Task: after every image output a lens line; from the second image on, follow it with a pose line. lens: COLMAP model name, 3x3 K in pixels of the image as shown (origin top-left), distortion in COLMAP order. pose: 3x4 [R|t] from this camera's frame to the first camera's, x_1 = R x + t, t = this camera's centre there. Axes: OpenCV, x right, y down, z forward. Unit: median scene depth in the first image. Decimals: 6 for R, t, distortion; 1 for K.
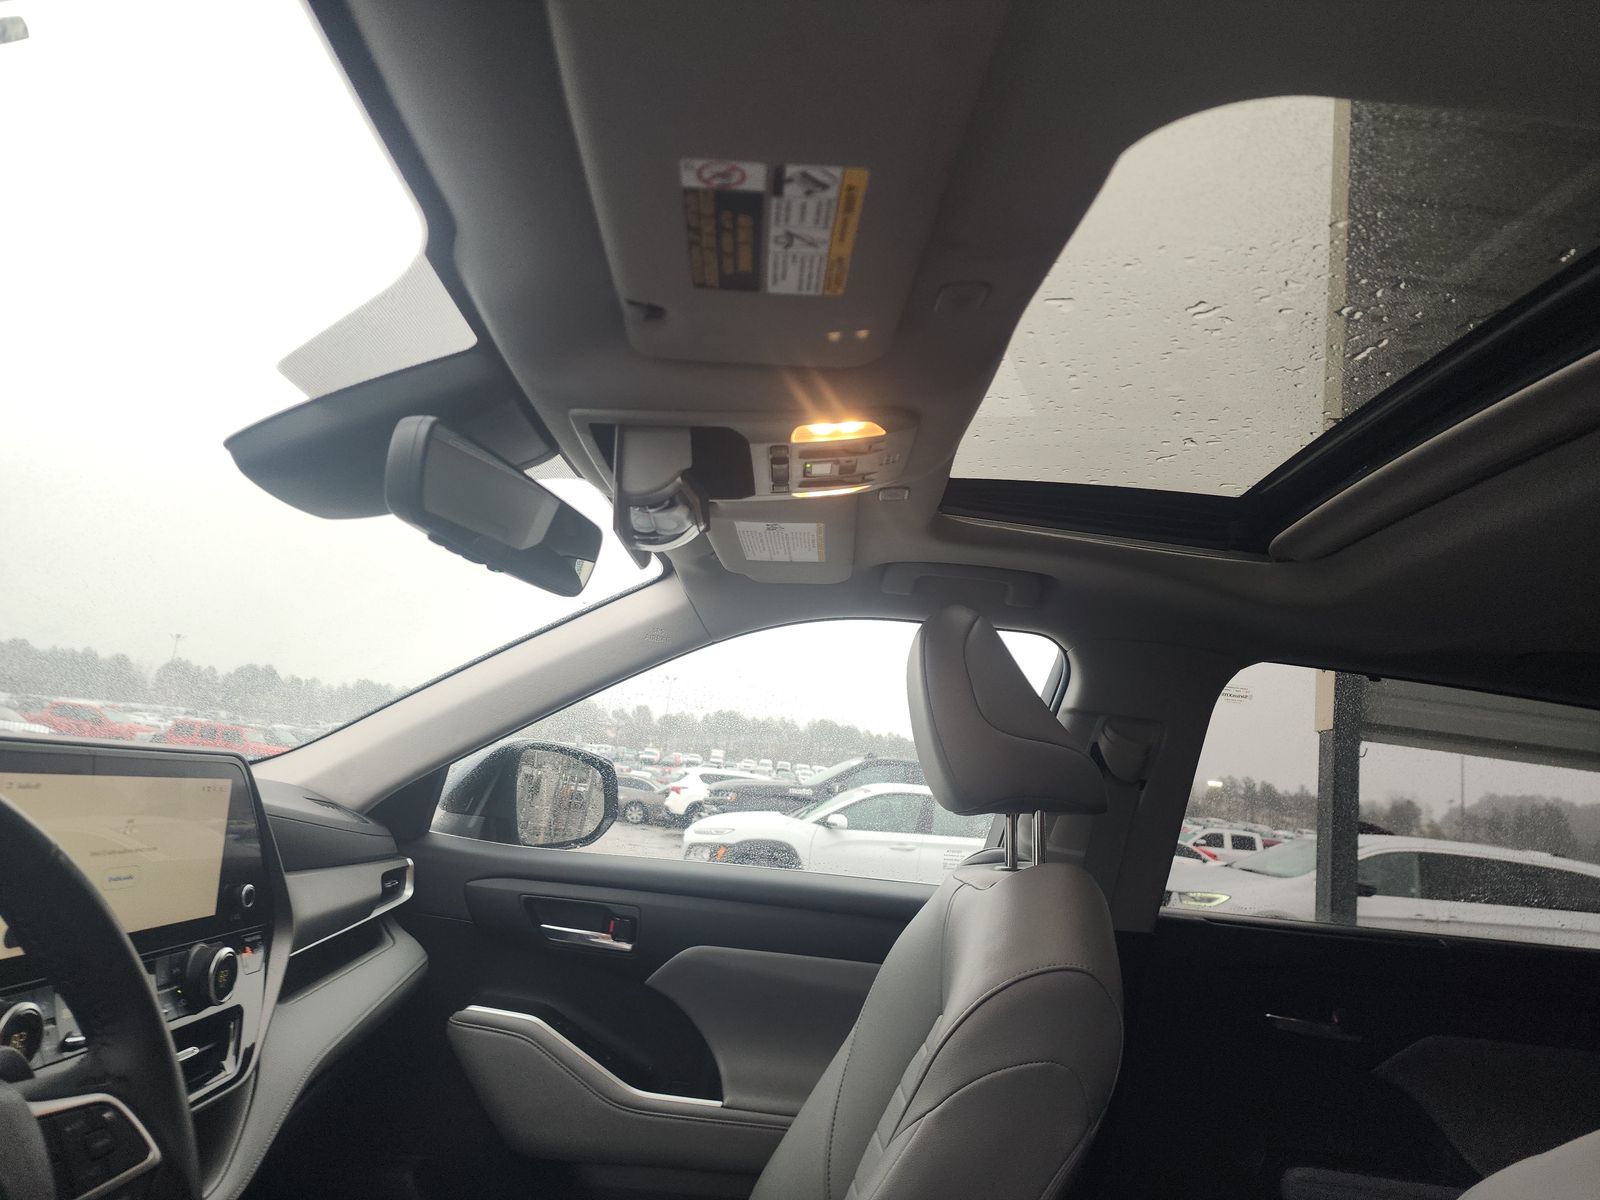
lens RADIAL K [[1087.9, 0, 799.2], [0, 1087.9, 592.2], [0, 0, 1]] dist [0.062748, -0.076336]
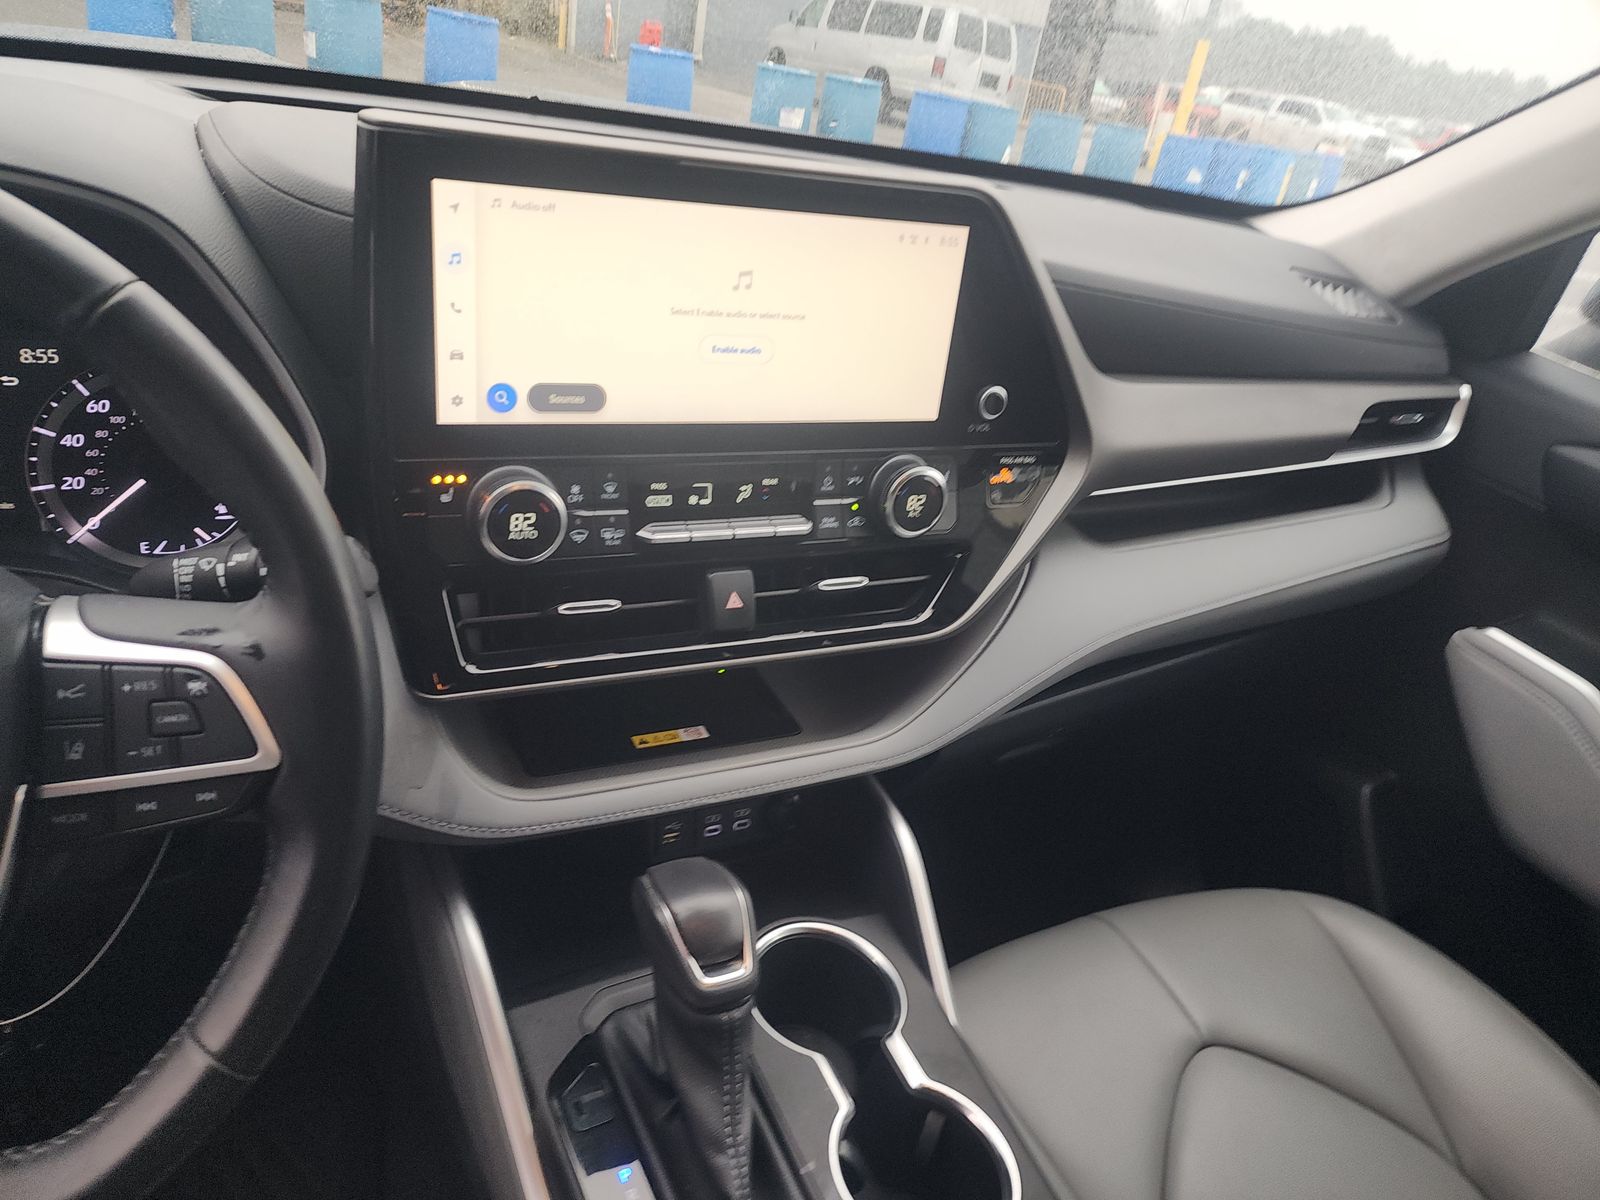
lens RADIAL K [[1076.8, 0, 794.3], [0, 1076.8, 612.8], [0, 0, 1]] dist [0.051183, -0.064763]
pose [[0.443028, 0.387857, -0.808265, 0.040243], [0.060796, 0.886498, 0.458722, 0.045892], [0.894444, -0.252366, 0.369163, 0.399615]]
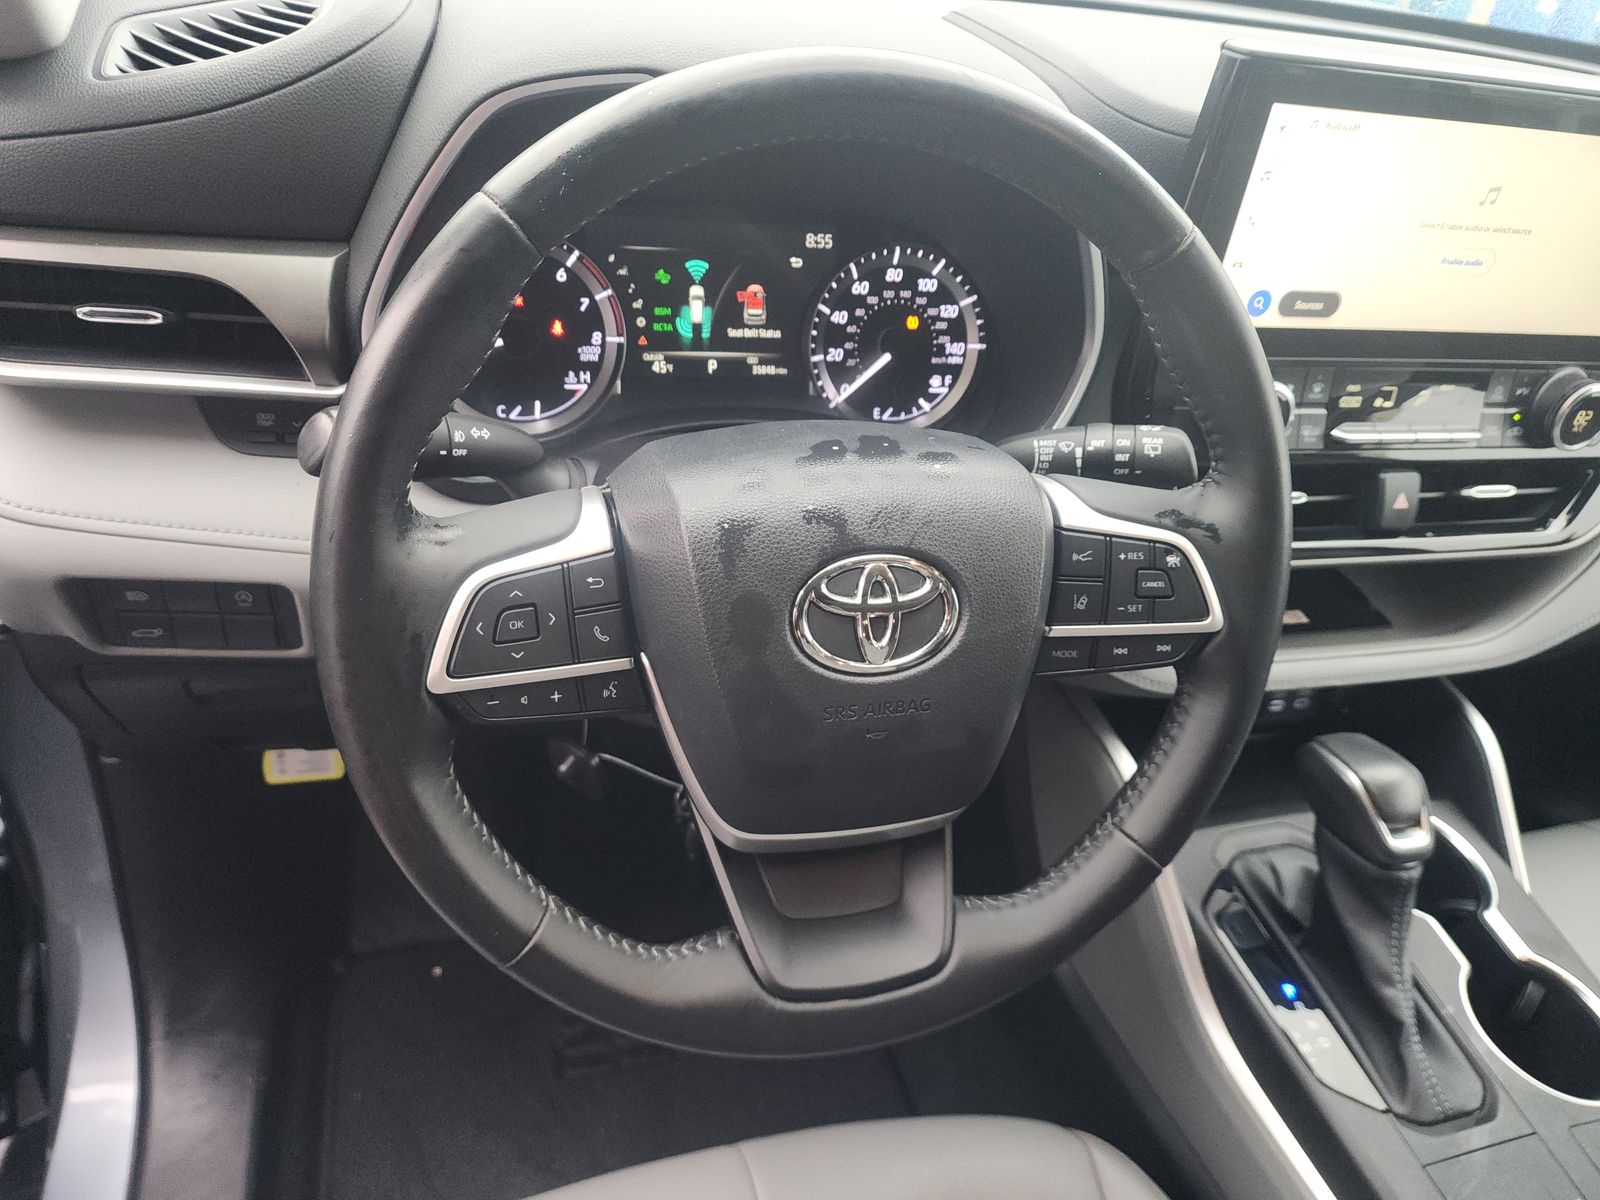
lens RADIAL K [[1087.9, 0, 799.2], [0, 1087.9, 592.2], [0, 0, 1]] dist [0.062748, -0.076336]
pose [[0.260195, 0.519508, -0.813886, 0.012872], [0.067576, 0.831054, 0.552071, -0.006531], [0.963189, -0.198645, 0.181130, 0.194828]]
